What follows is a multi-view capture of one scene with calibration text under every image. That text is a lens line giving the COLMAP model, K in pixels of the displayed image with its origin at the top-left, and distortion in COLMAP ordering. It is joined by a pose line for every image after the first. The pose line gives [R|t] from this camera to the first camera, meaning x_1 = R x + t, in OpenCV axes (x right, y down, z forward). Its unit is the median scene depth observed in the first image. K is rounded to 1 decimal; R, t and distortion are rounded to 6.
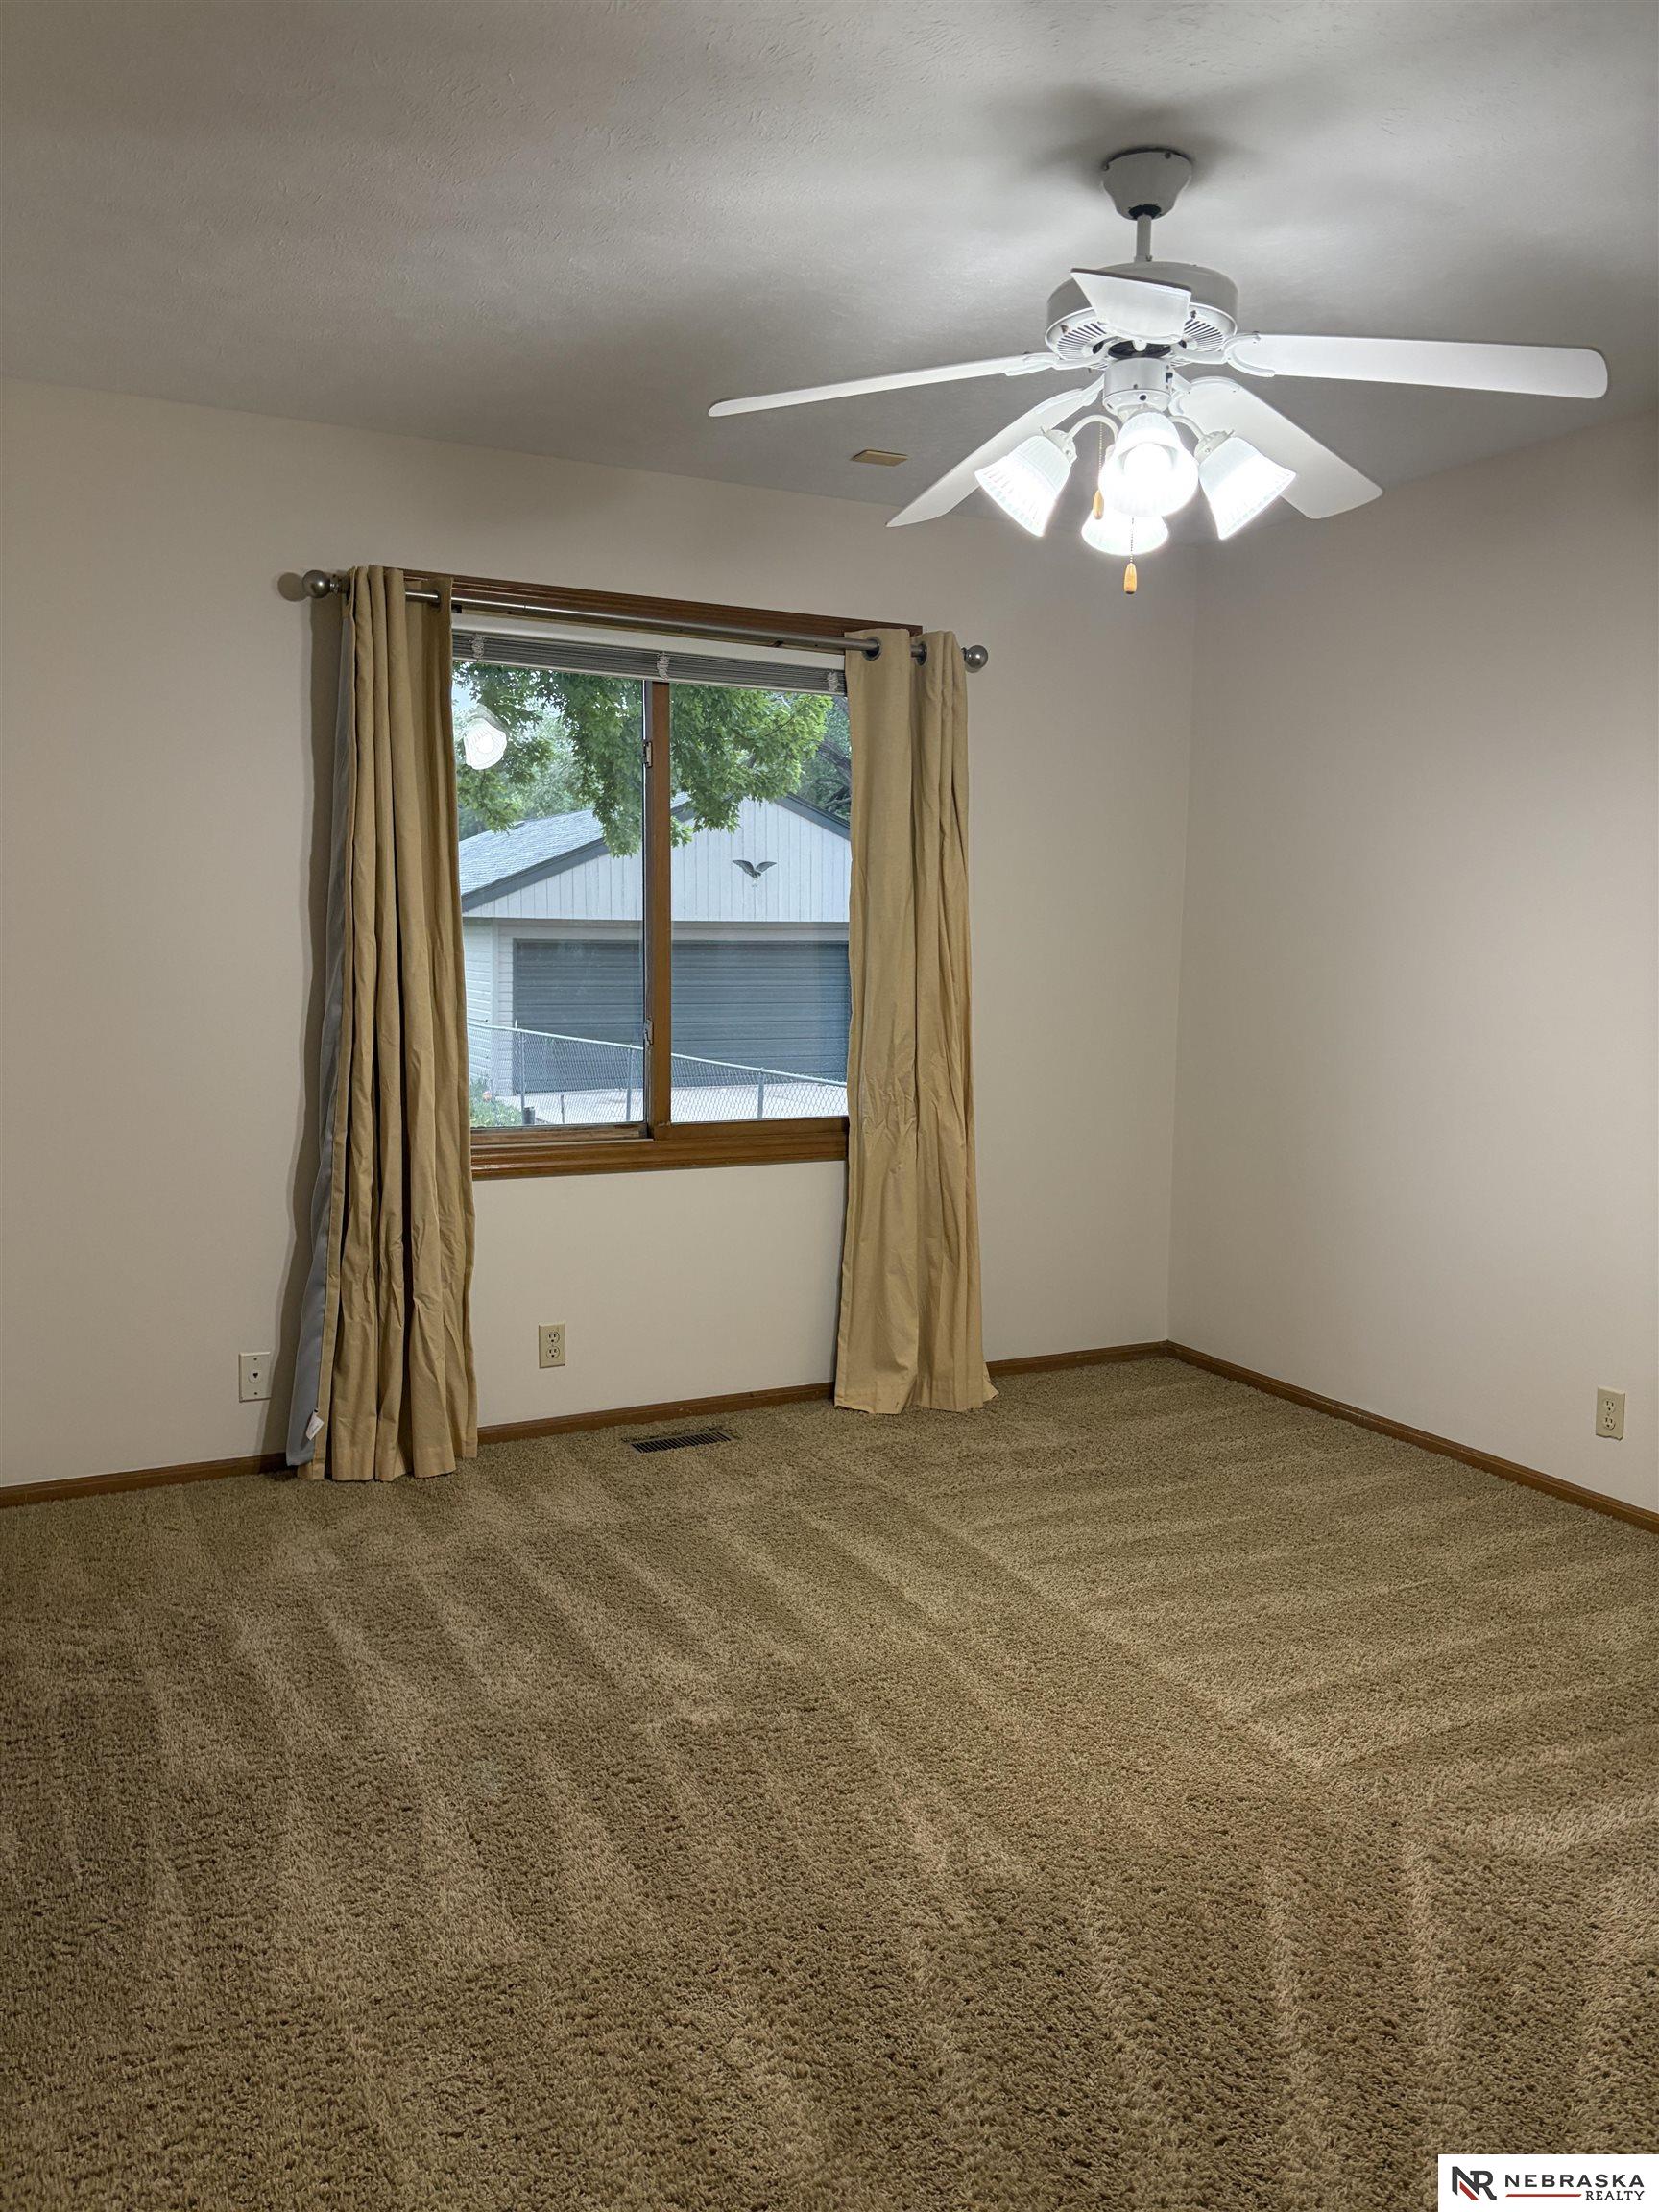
lens RADIAL K [[1668.7, 0, 818.6], [0, 1668.7, 1126.2], [0, 0, 1]] dist [0.034734, -0.035612]
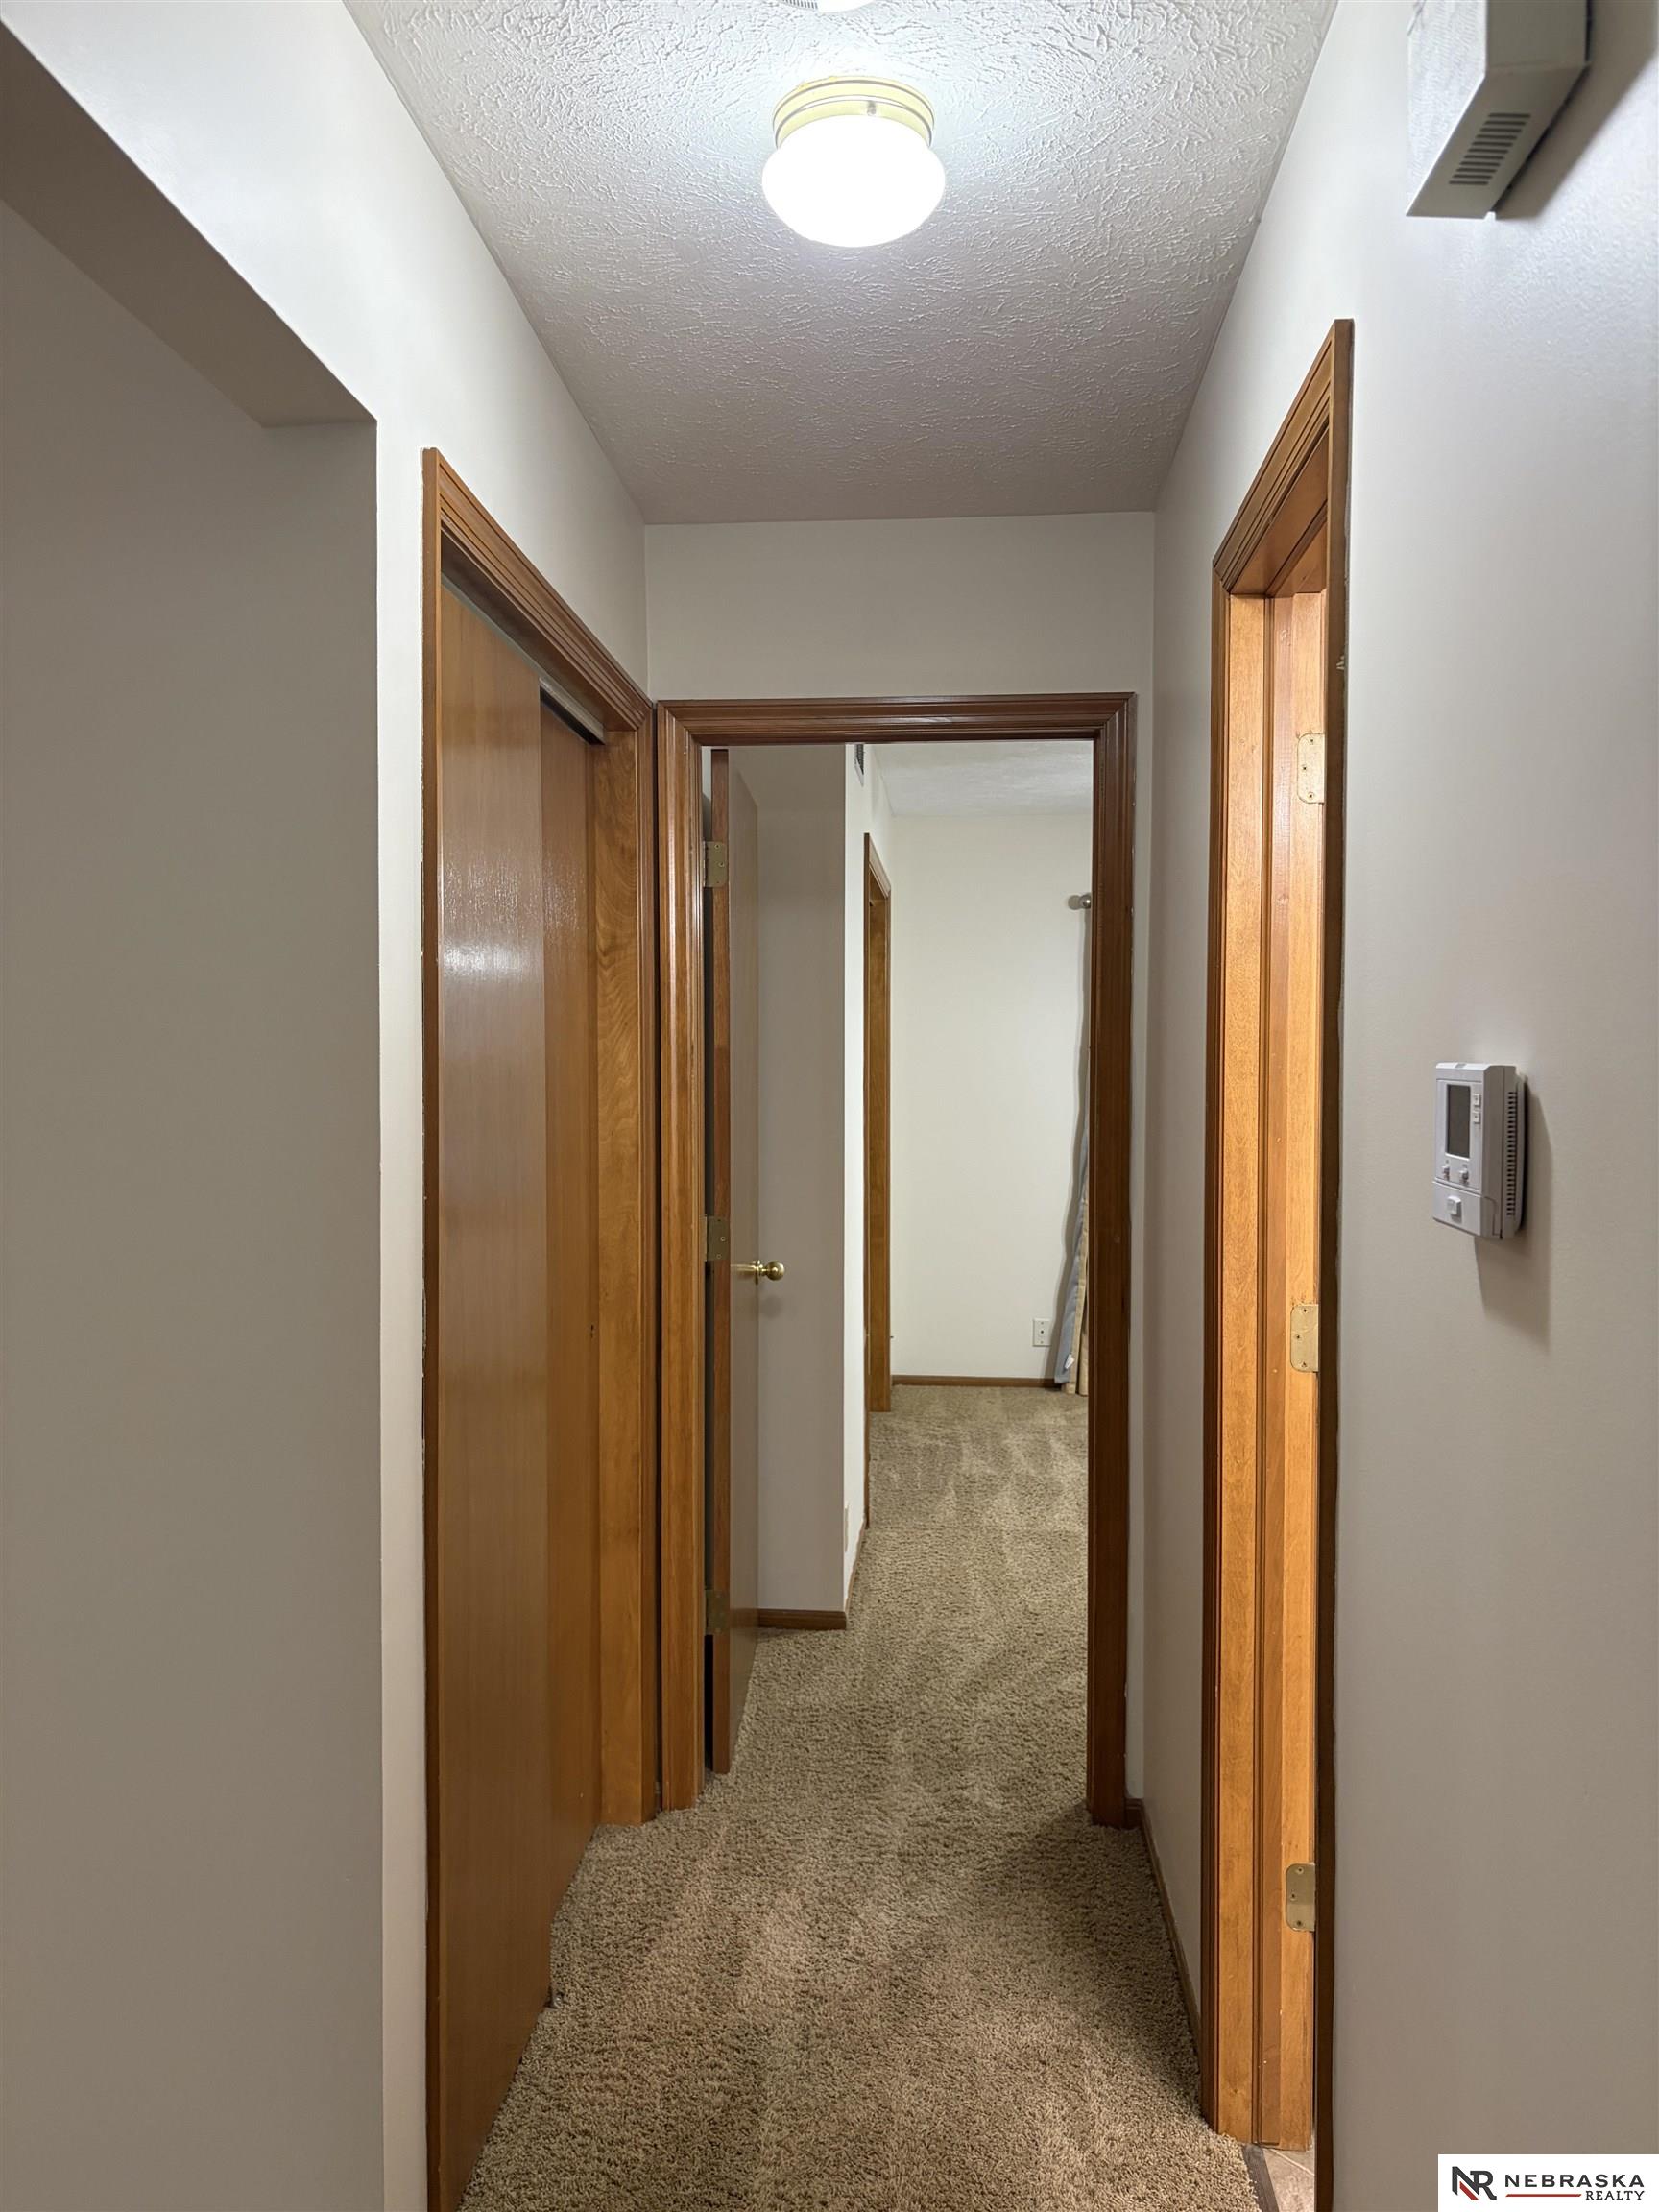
lens RADIAL K [[1668.7, 0, 829.6], [0, 1668.7, 1106.7], [0, 0, 1]] dist [0.034734, -0.035612]
pose [[0.854946, 0.011768, -0.518584, 0.401701], [-0.053440, 0.996421, -0.065491, 0.038498], [0.515957, 0.083705, 0.852515, -0.674966]]
